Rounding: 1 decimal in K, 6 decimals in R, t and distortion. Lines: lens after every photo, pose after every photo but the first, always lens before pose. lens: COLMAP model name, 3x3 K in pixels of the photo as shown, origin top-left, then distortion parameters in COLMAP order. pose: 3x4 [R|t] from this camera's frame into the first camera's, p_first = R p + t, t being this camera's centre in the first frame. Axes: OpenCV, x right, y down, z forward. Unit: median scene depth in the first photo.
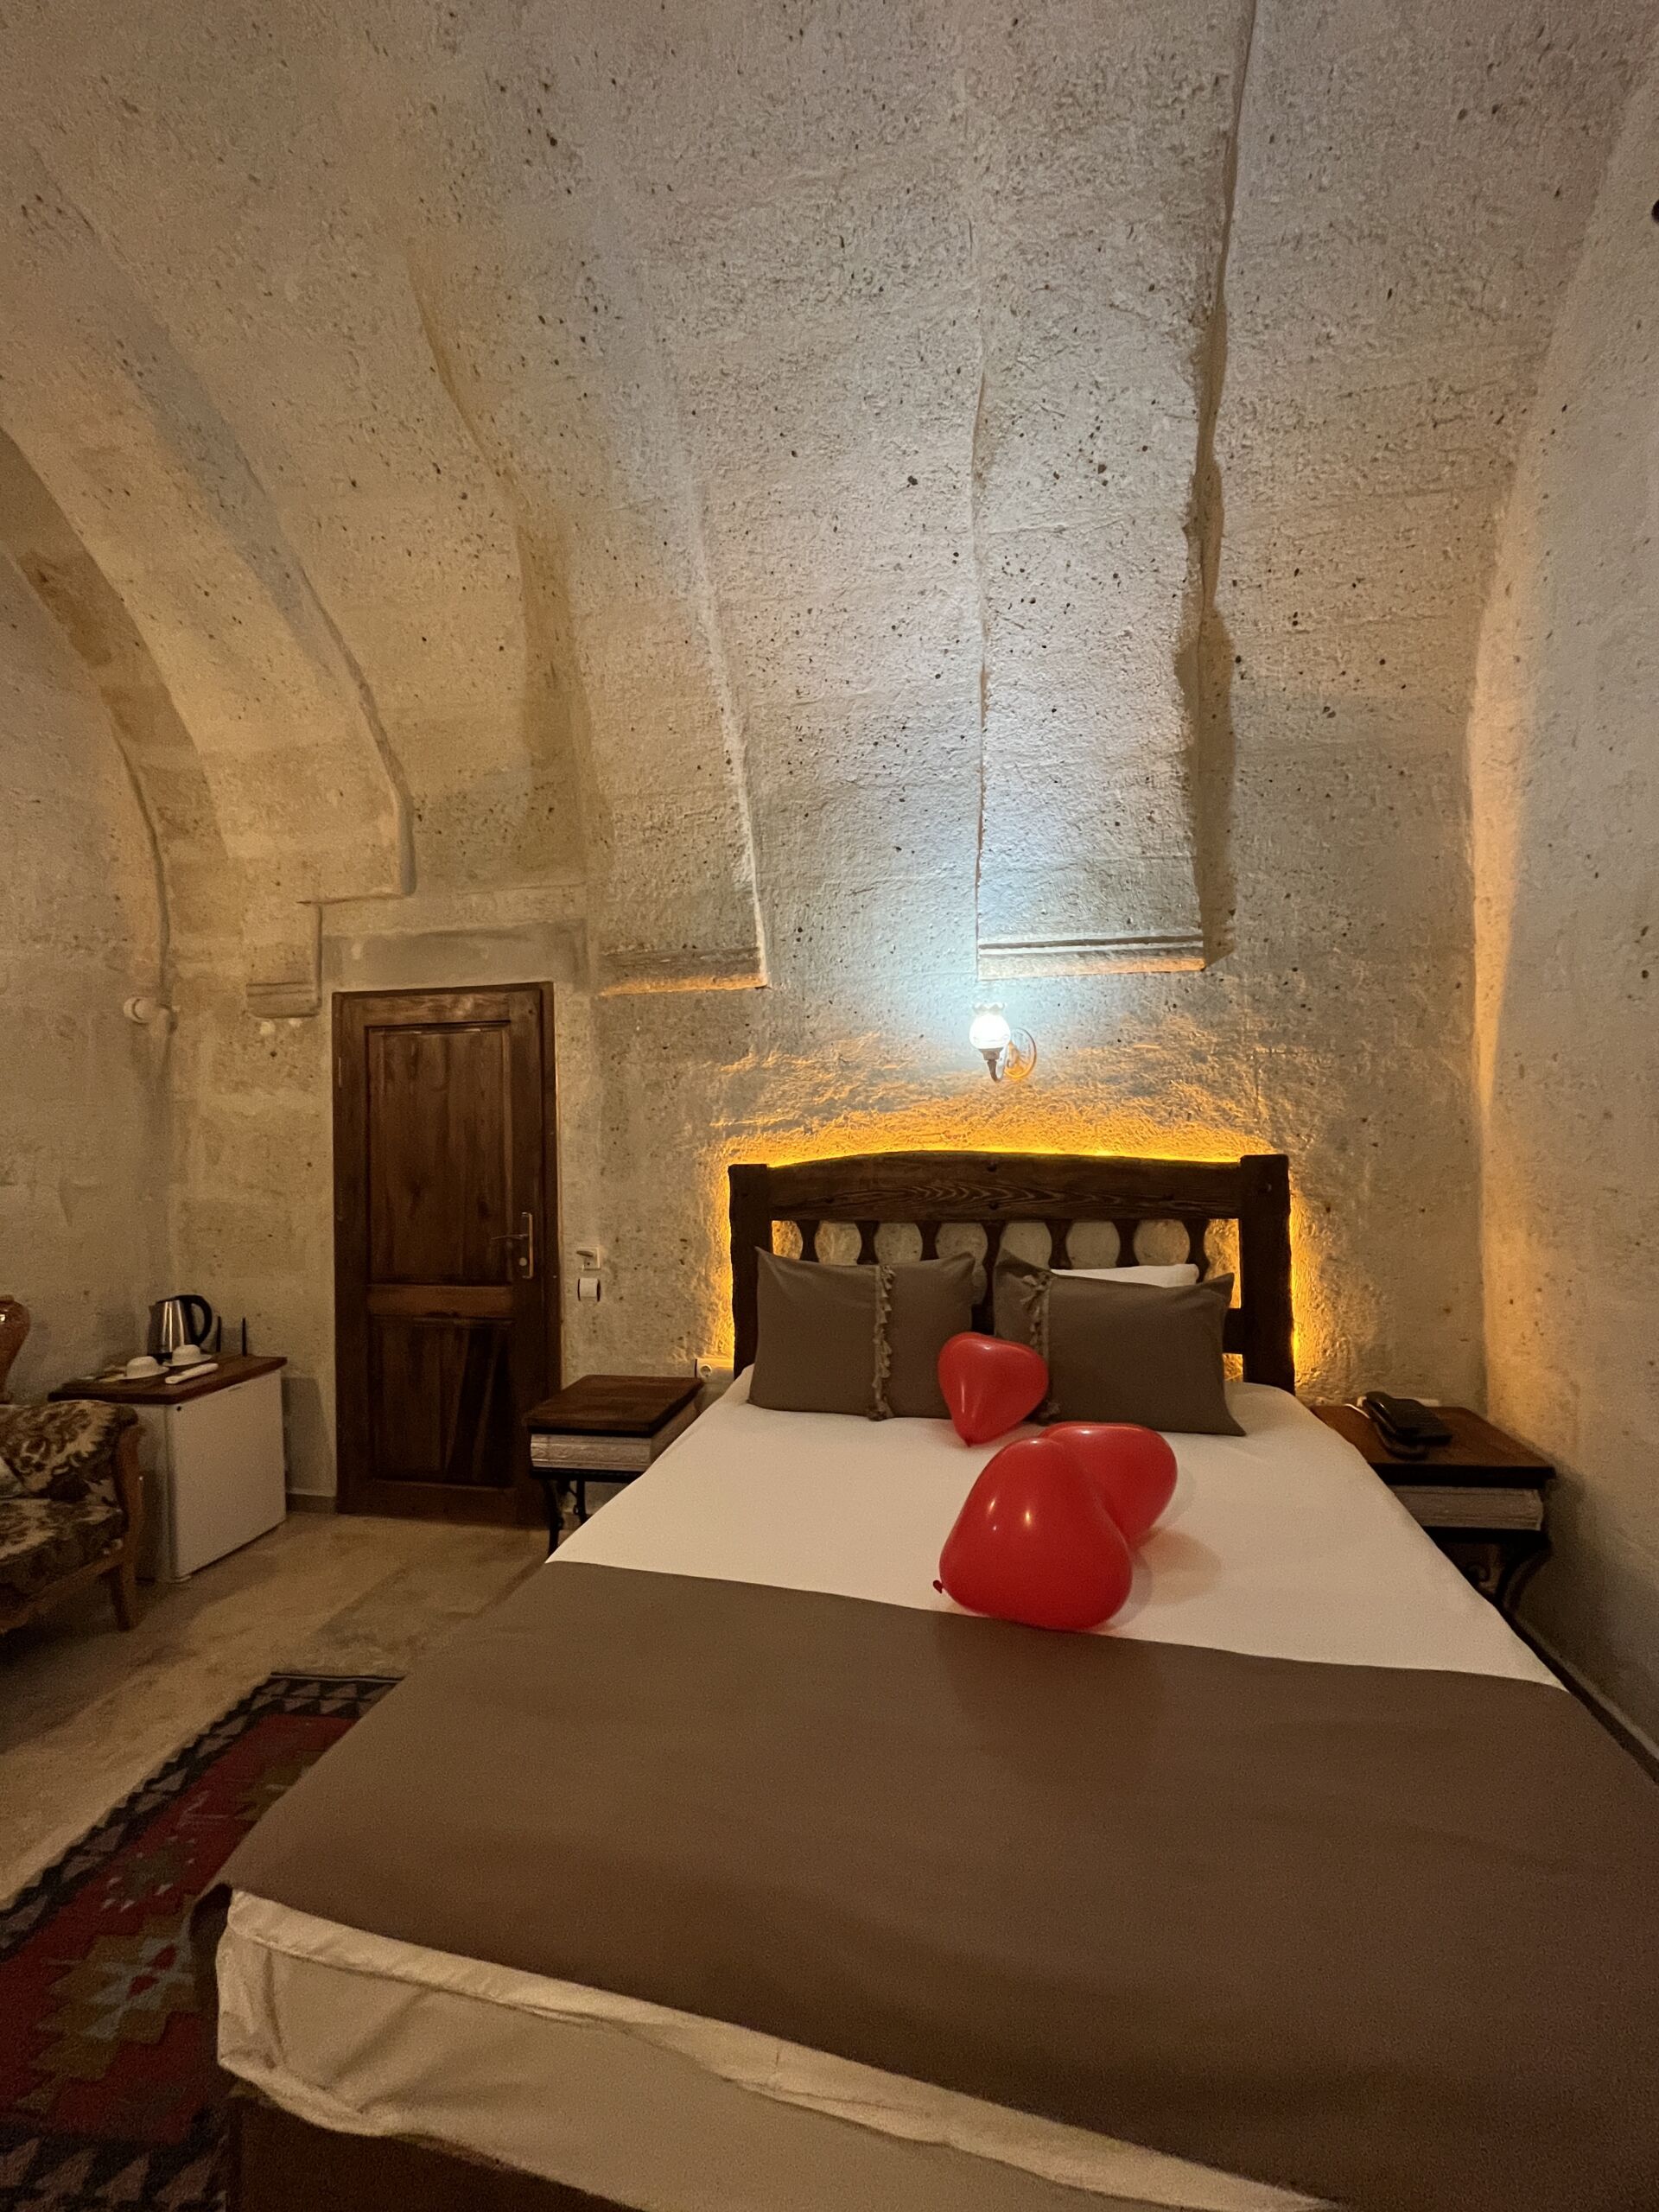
lens RADIAL K [[894.0, 0, 826.4], [0, 894.0, 1095.1], [0, 0, 1]] dist [-0.001755, 0.000372]
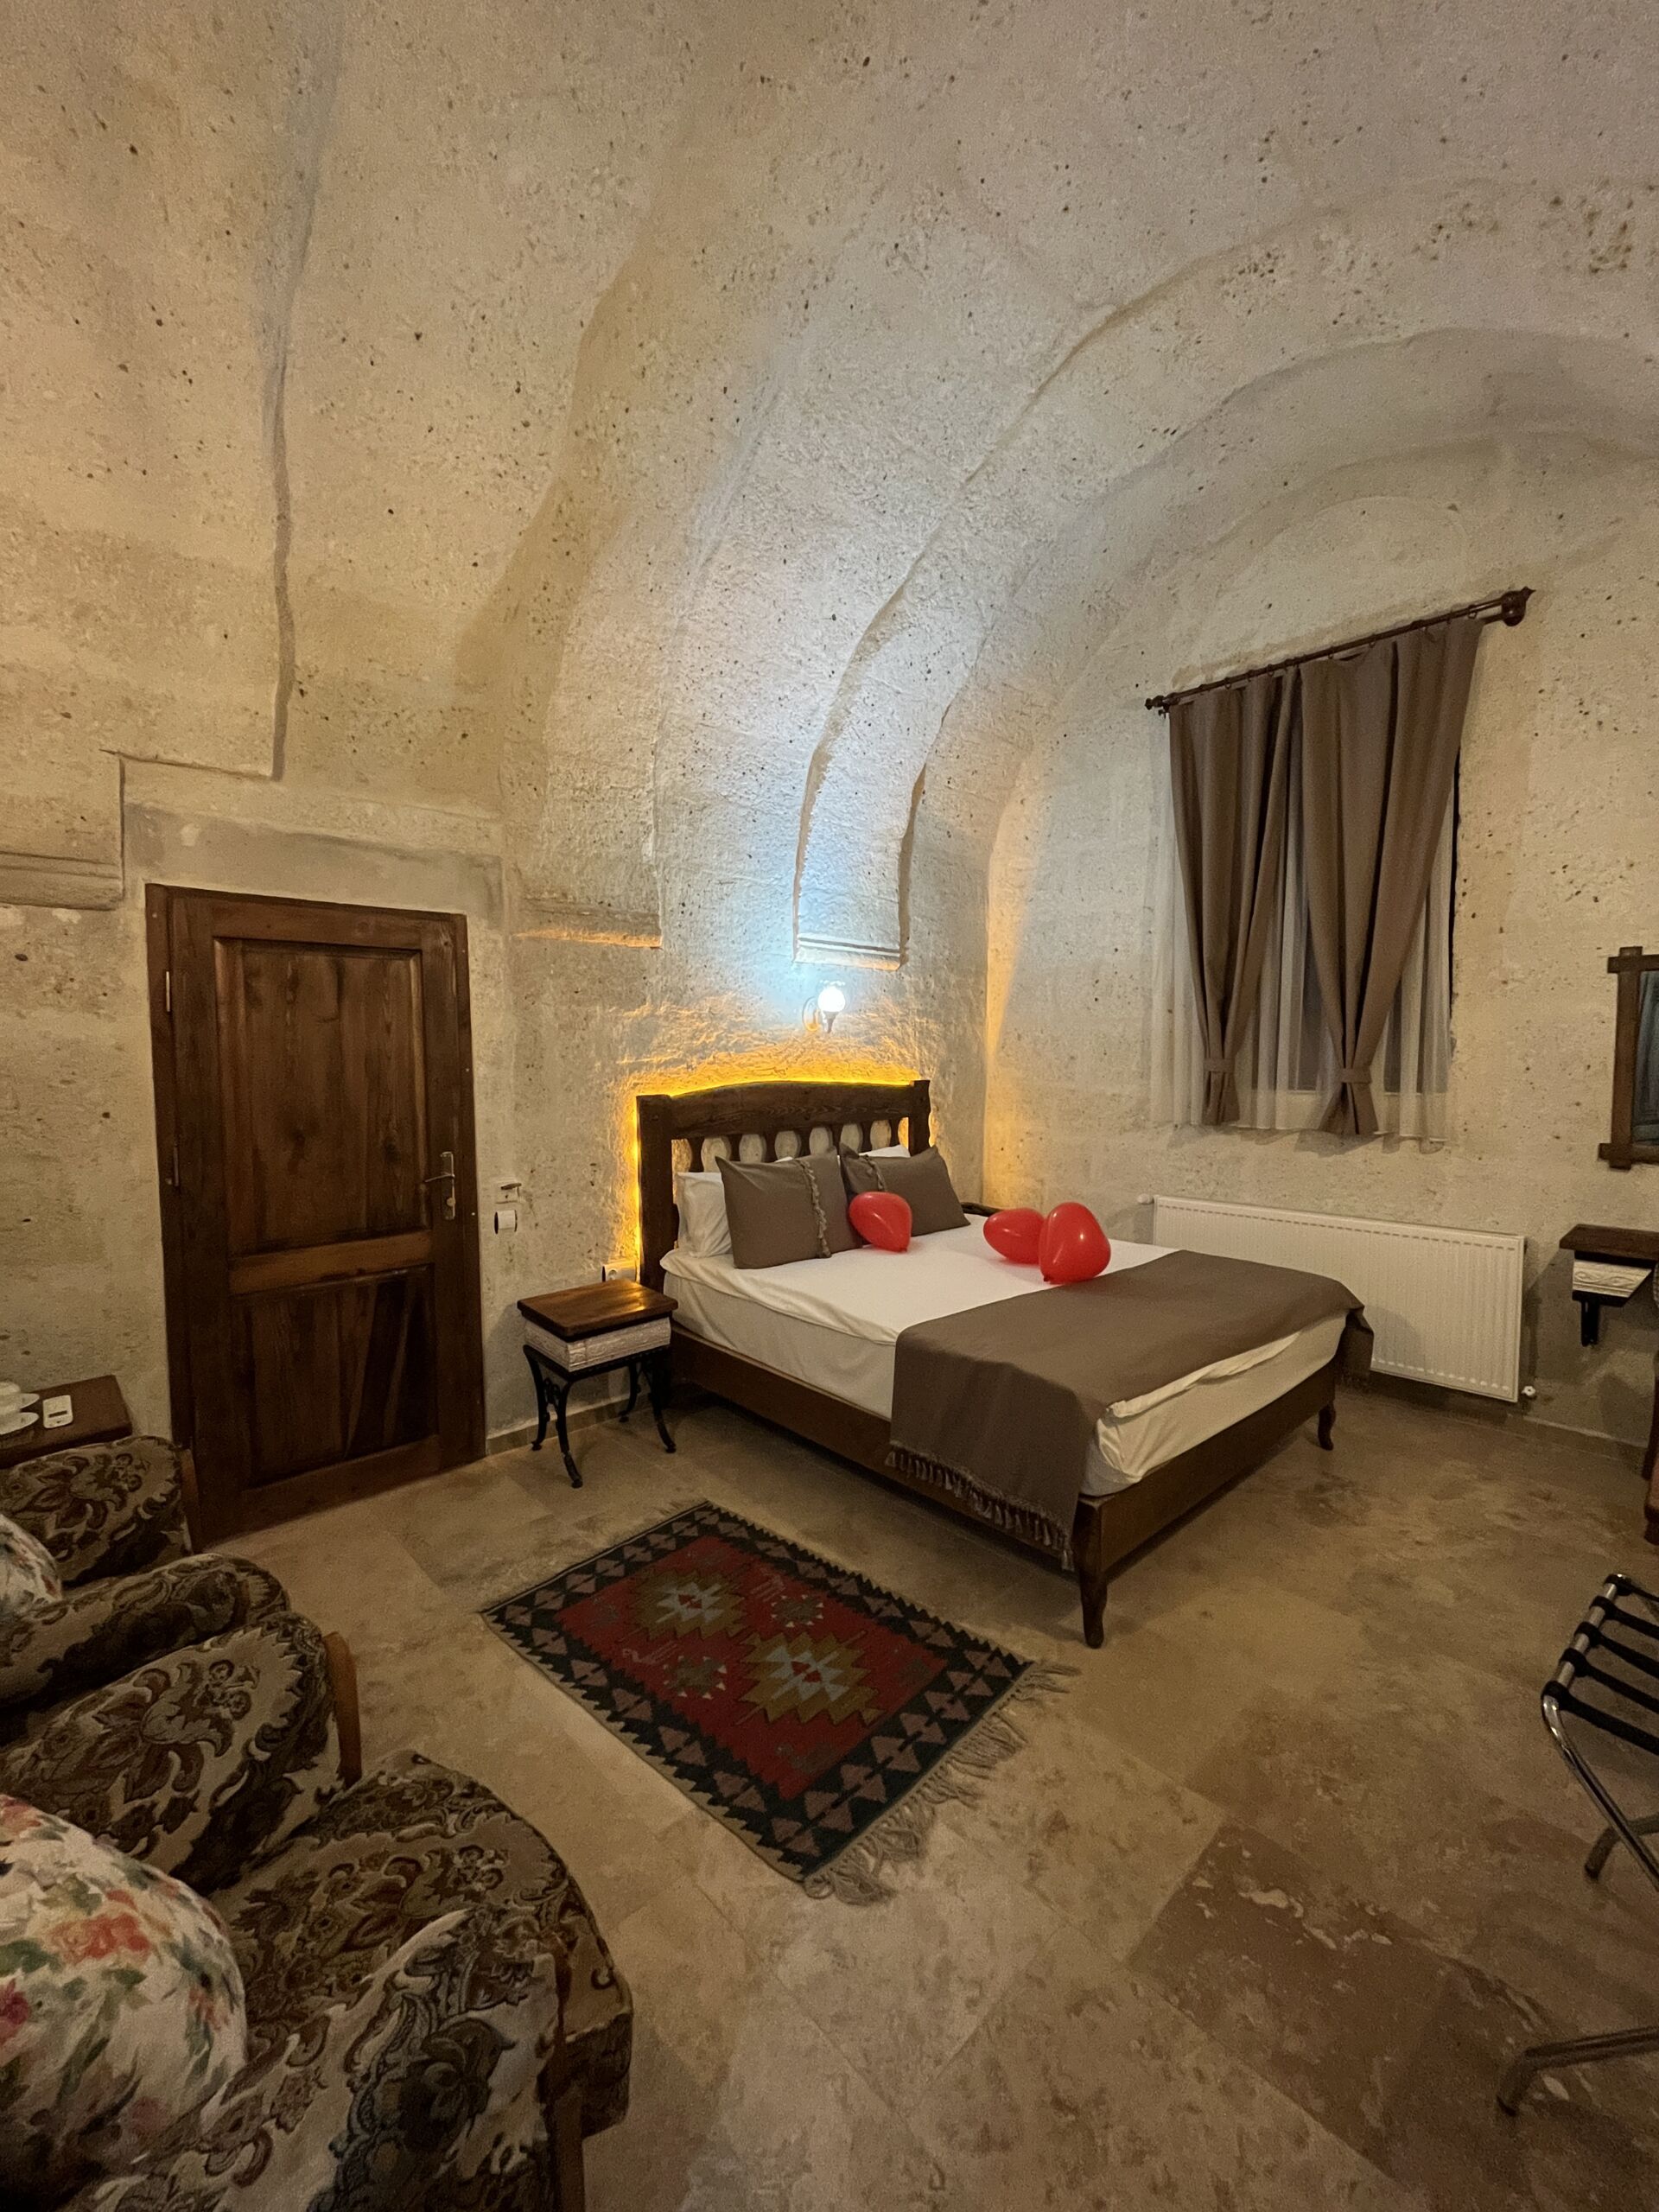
lens RADIAL K [[894.0, 0, 826.4], [0, 894.0, 1095.1], [0, 0, 1]] dist [-0.001755, 0.000372]
pose [[0.584745, -0.024617, 0.810844, -0.911130], [-0.020580, 0.998768, 0.045164, 0.017923], [-0.810956, -0.043097, 0.583517, 0.106832]]
